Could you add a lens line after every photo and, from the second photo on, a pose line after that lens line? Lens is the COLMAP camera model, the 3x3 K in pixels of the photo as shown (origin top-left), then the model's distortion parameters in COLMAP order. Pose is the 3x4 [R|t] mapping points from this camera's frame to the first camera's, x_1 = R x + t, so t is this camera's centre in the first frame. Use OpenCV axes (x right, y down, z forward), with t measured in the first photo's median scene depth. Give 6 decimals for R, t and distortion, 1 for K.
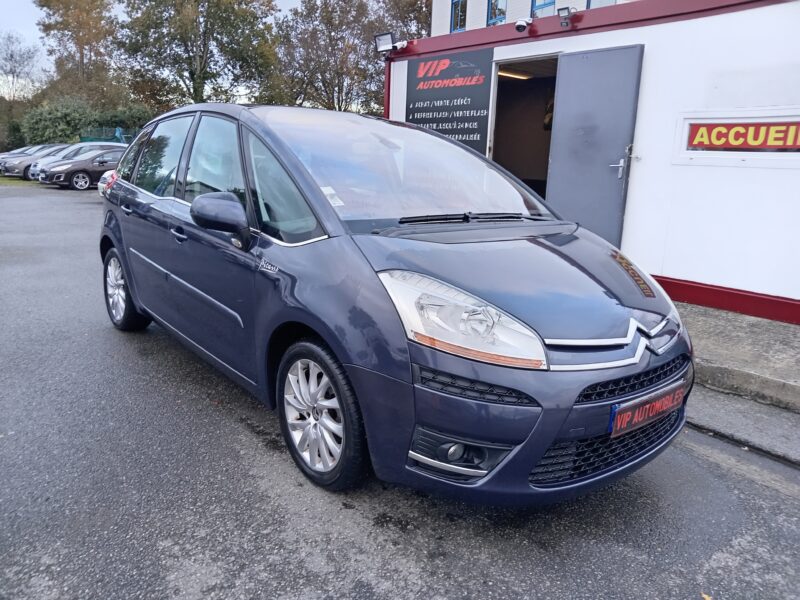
lens RADIAL K [[581.8, 0, 400.0], [0, 581.8, 300.0], [0, 0, 1]] dist [-0.006040, 0.001204]
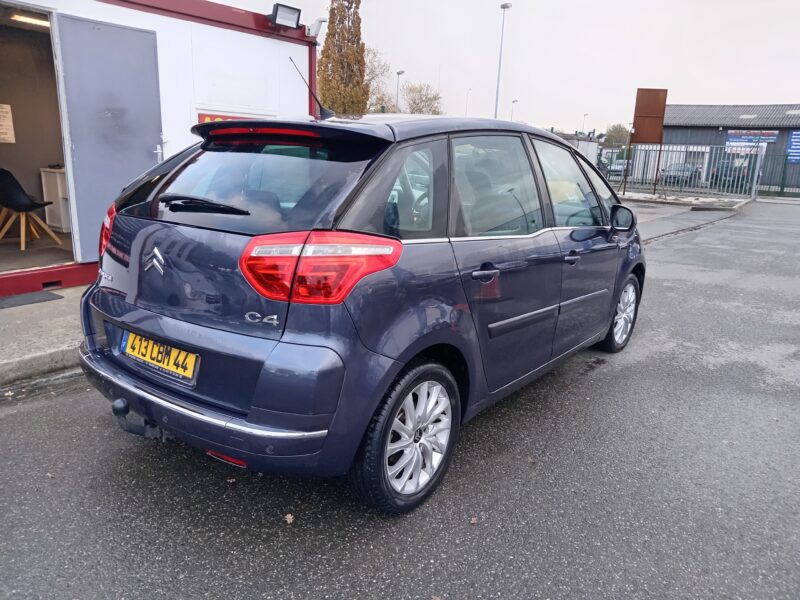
lens RADIAL K [[581.8, 0, 400.0], [0, 581.8, 300.0], [0, 0, 1]] dist [-0.006040, 0.001204]
pose [[-0.199919, -0.281239, 0.938583, -1.291271], [0.189592, 0.928713, 0.318665, -0.422150], [-0.961295, 0.241655, -0.132346, 1.433502]]
